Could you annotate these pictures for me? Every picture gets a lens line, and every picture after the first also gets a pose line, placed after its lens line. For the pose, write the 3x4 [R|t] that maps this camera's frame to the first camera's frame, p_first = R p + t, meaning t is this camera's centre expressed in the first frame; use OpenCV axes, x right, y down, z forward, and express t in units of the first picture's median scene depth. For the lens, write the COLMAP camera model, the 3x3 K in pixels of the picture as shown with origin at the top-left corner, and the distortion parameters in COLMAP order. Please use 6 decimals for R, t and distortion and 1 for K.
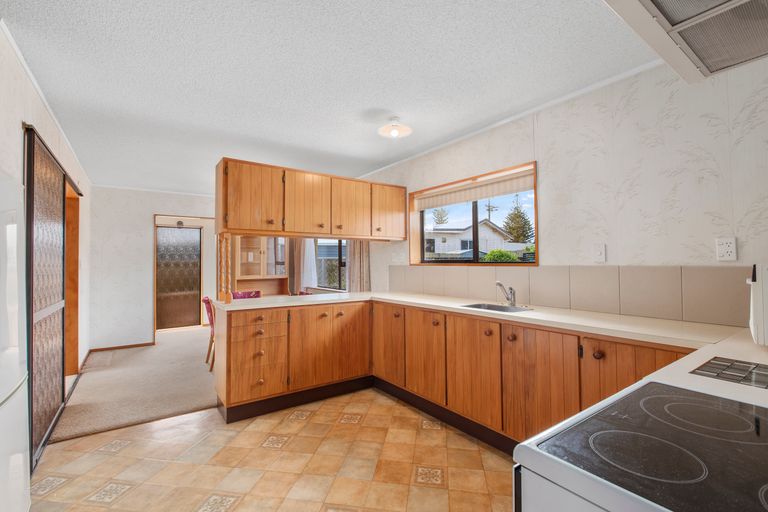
lens RADIAL K [[342.2, 0, 382.0], [0, 342.2, 264.4], [0, 0, 1]] dist [-0.001338, -0.000234]
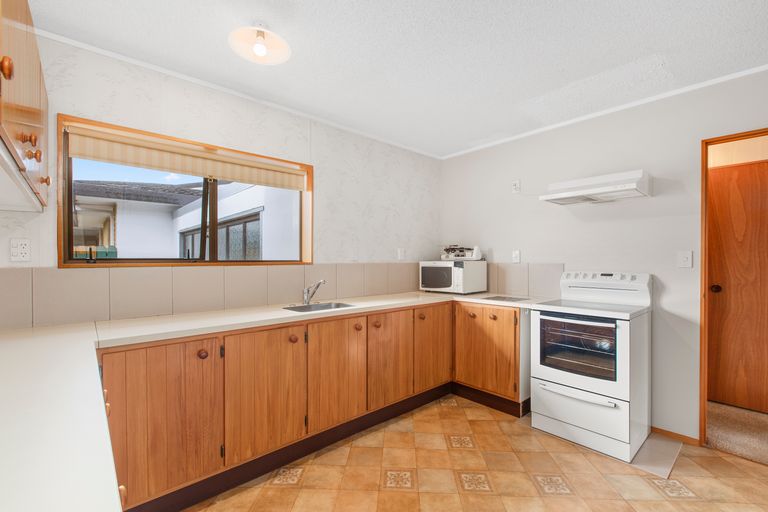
lens RADIAL K [[342.2, 0, 382.0], [0, 342.2, 264.4], [0, 0, 1]] dist [-0.001338, -0.000234]
pose [[-0.112662, -0.005817, 0.993616, -0.782517], [0.008847, 0.999937, 0.006857, 0.000799], [-0.993594, 0.009564, -0.112603, 1.101198]]
